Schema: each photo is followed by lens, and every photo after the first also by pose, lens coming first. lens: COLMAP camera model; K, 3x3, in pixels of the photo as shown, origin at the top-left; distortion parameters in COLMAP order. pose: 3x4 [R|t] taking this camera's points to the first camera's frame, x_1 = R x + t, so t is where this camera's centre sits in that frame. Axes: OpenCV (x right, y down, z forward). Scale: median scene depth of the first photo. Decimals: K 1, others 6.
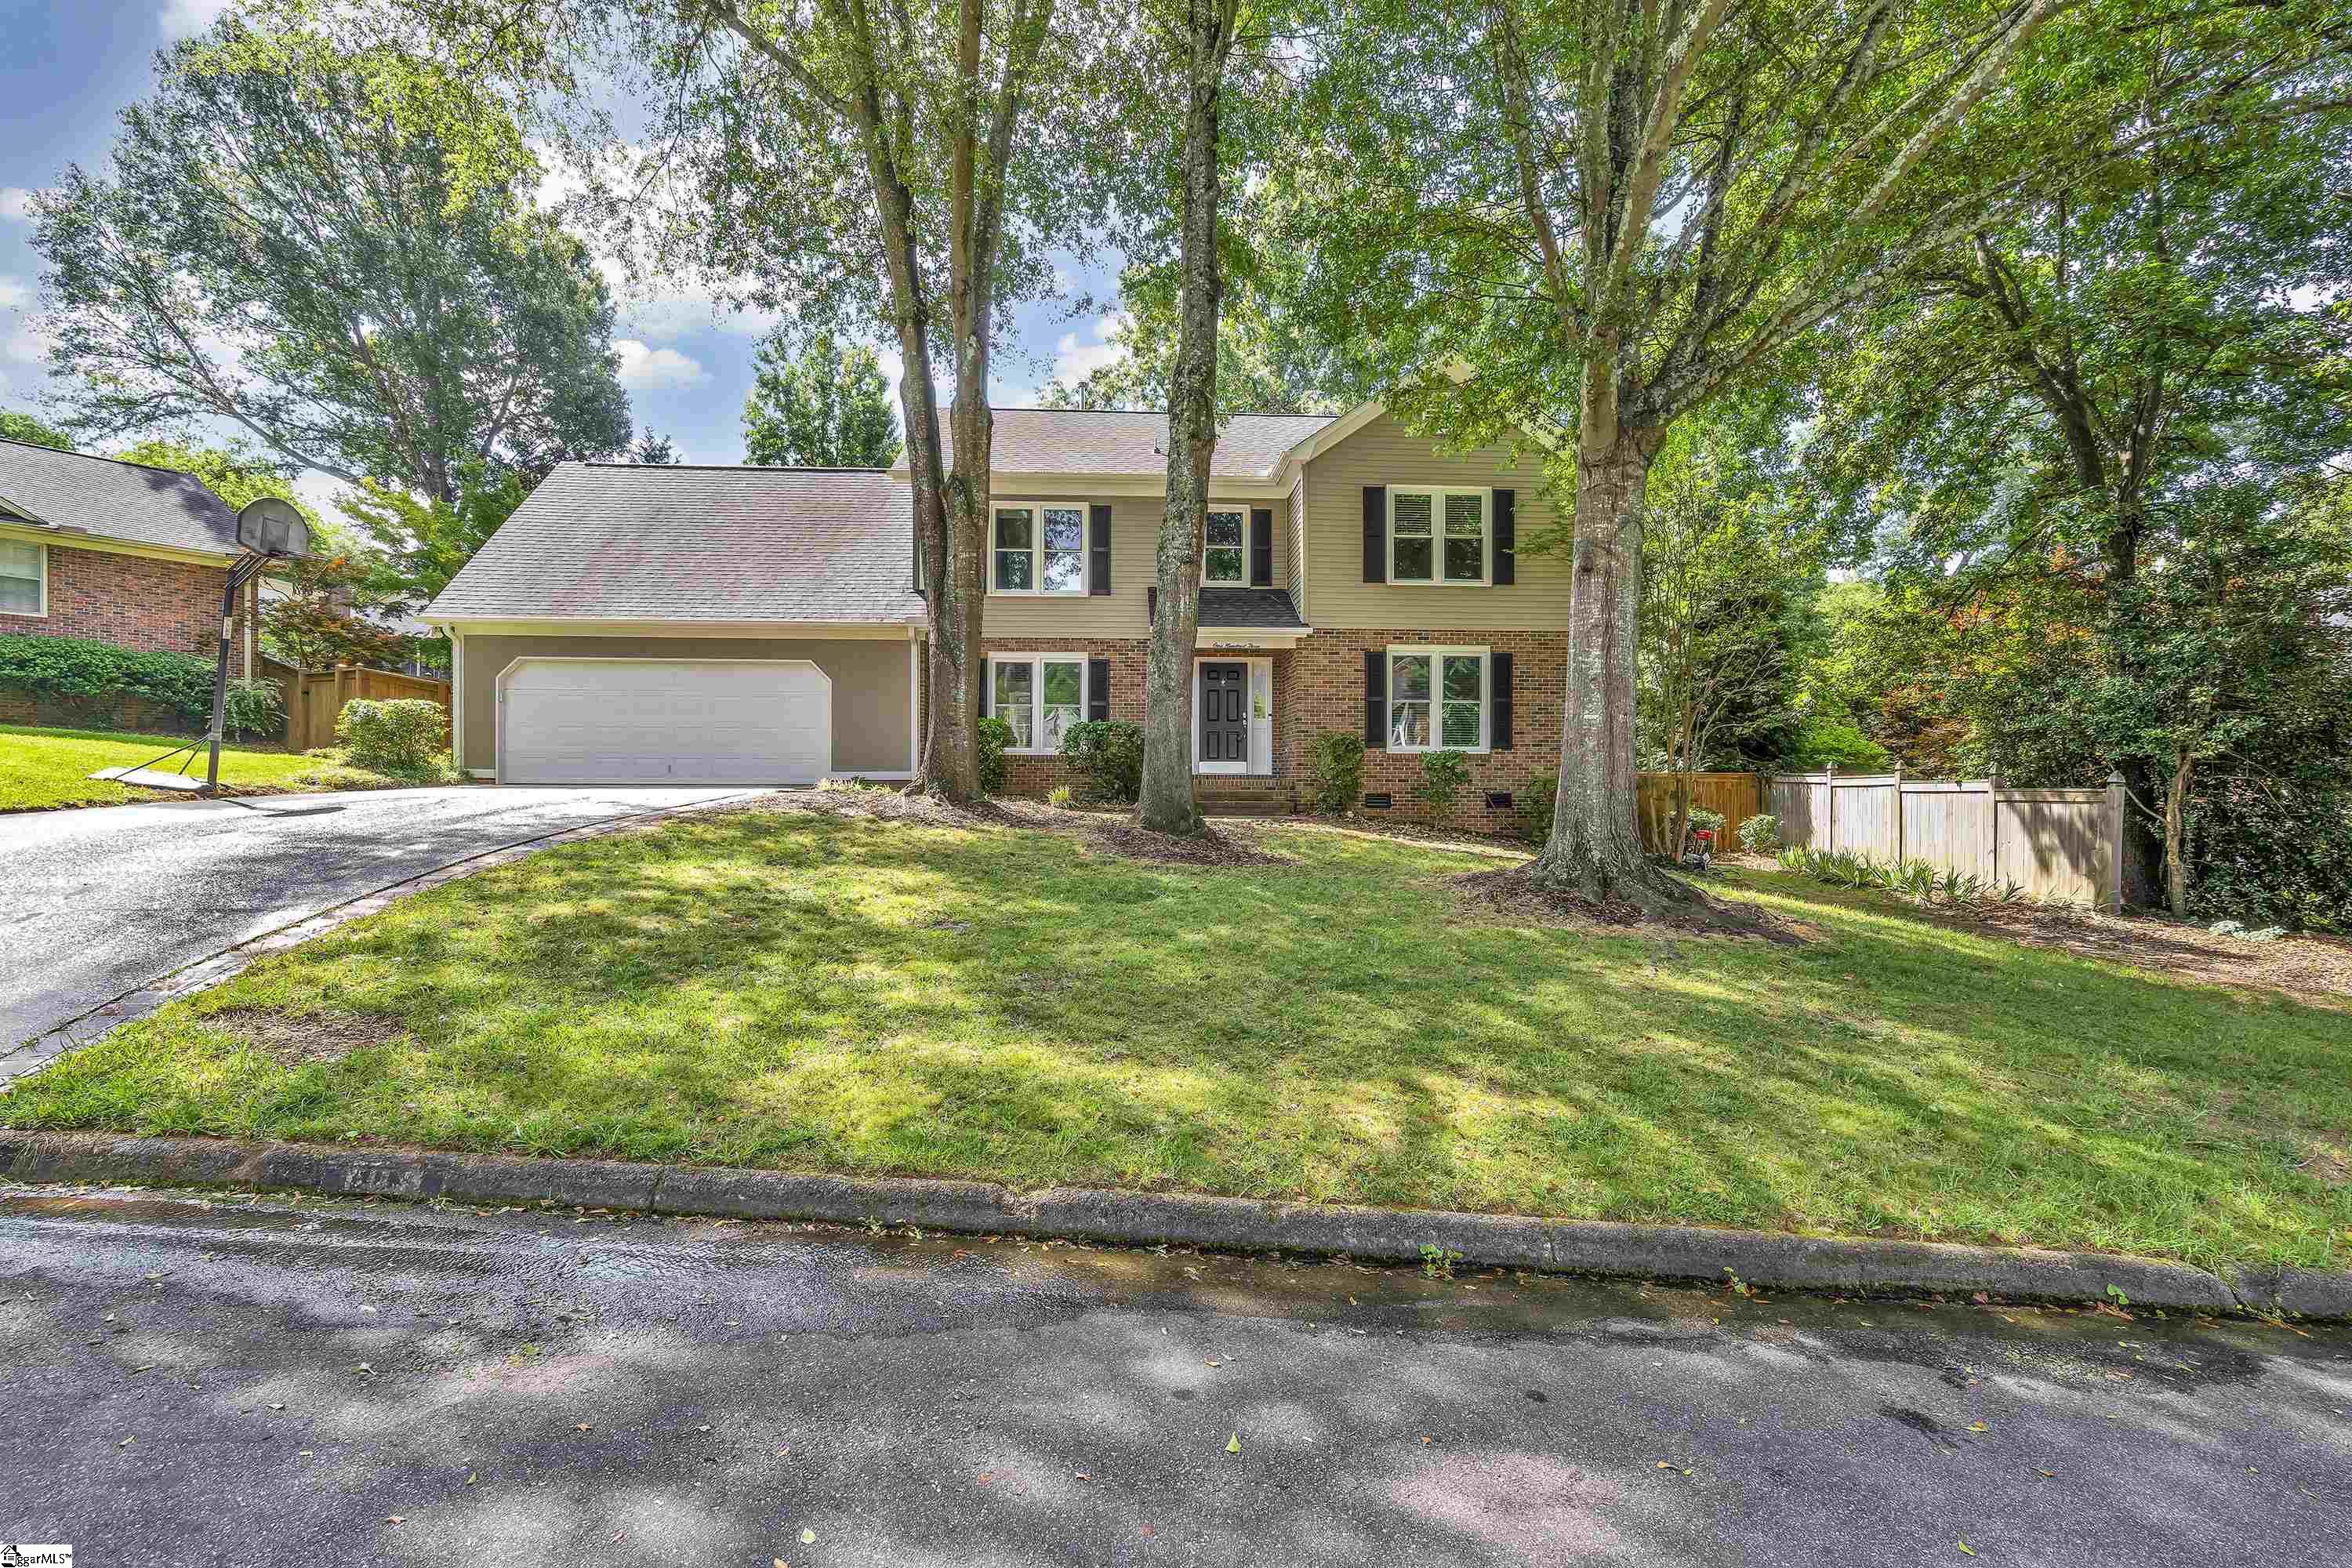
lens RADIAL K [[1090.4, 0, 1175.8], [0, 1090.4, 782.6], [0, 0, 1]] dist [0.003094, 0.000166]
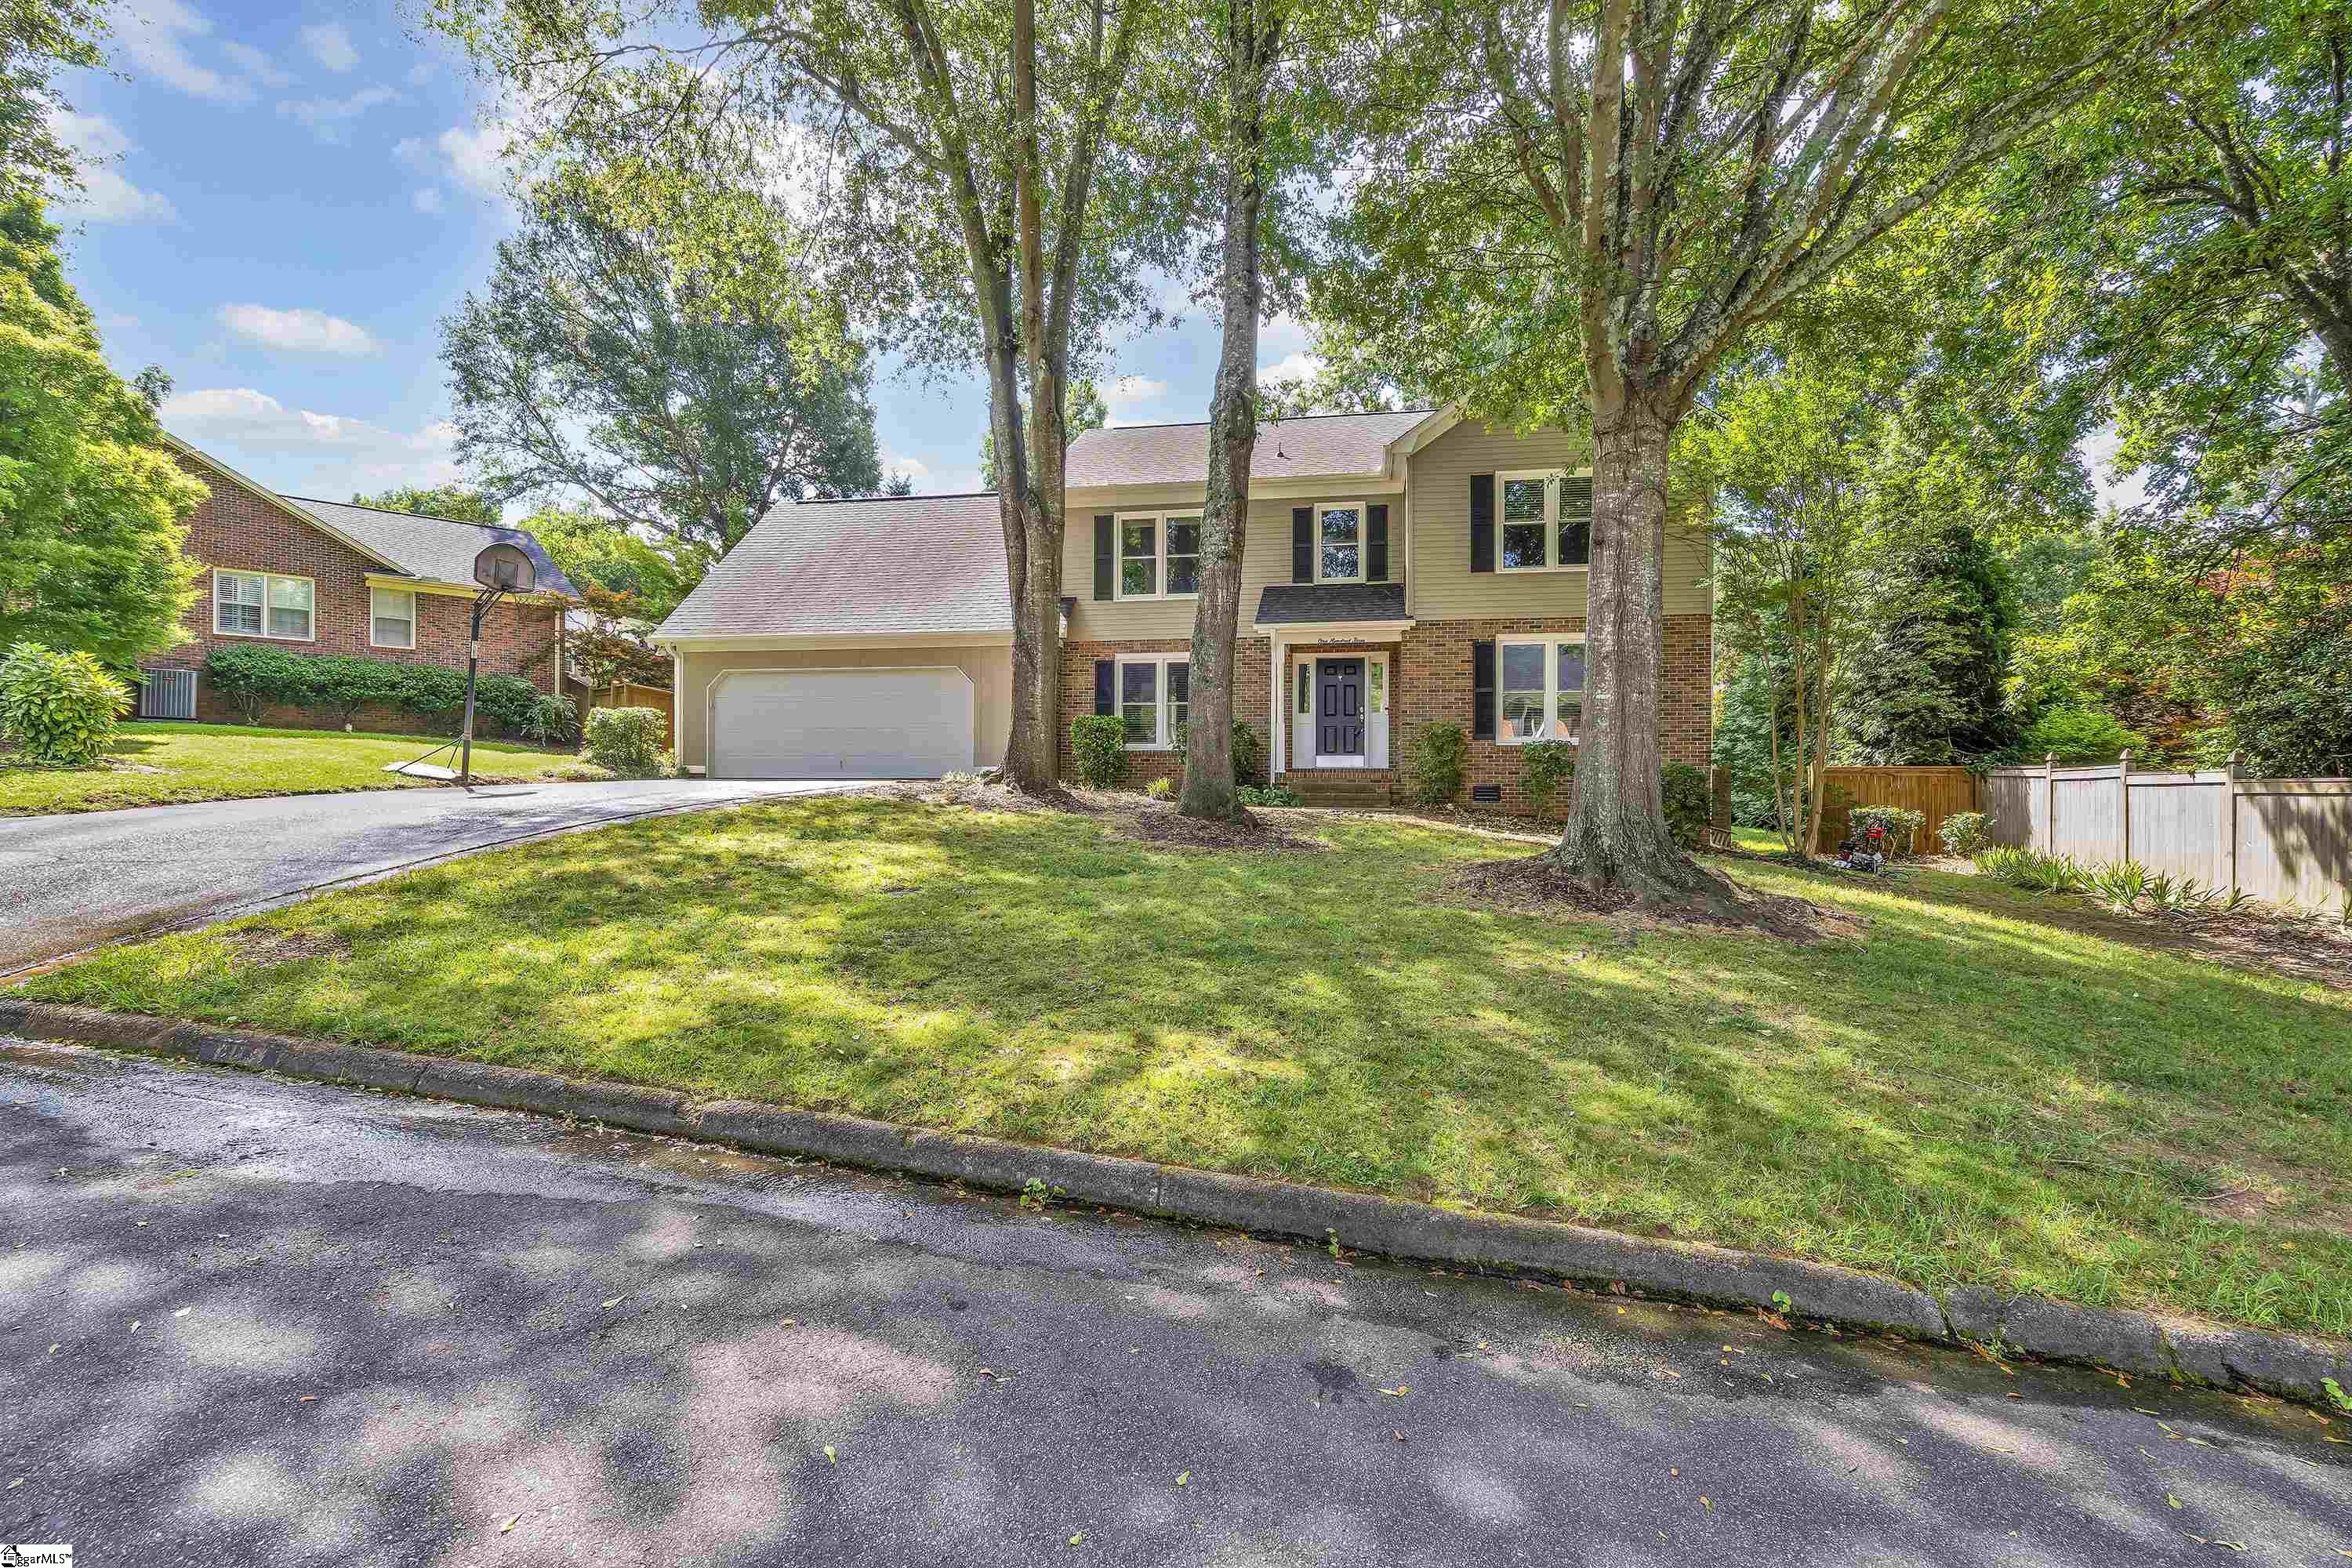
lens RADIAL K [[1054.4, 0, 1175.6], [0, 1054.4, 786.5], [0, 0, 1]] dist [0.001337, 0.000389]
pose [[0.972863, -0.000198, -0.231383, 0.150404], [0.000127, 1.000000, -0.000319, 0.011997], [0.231383, 0.000281, 0.972863, 0.011256]]
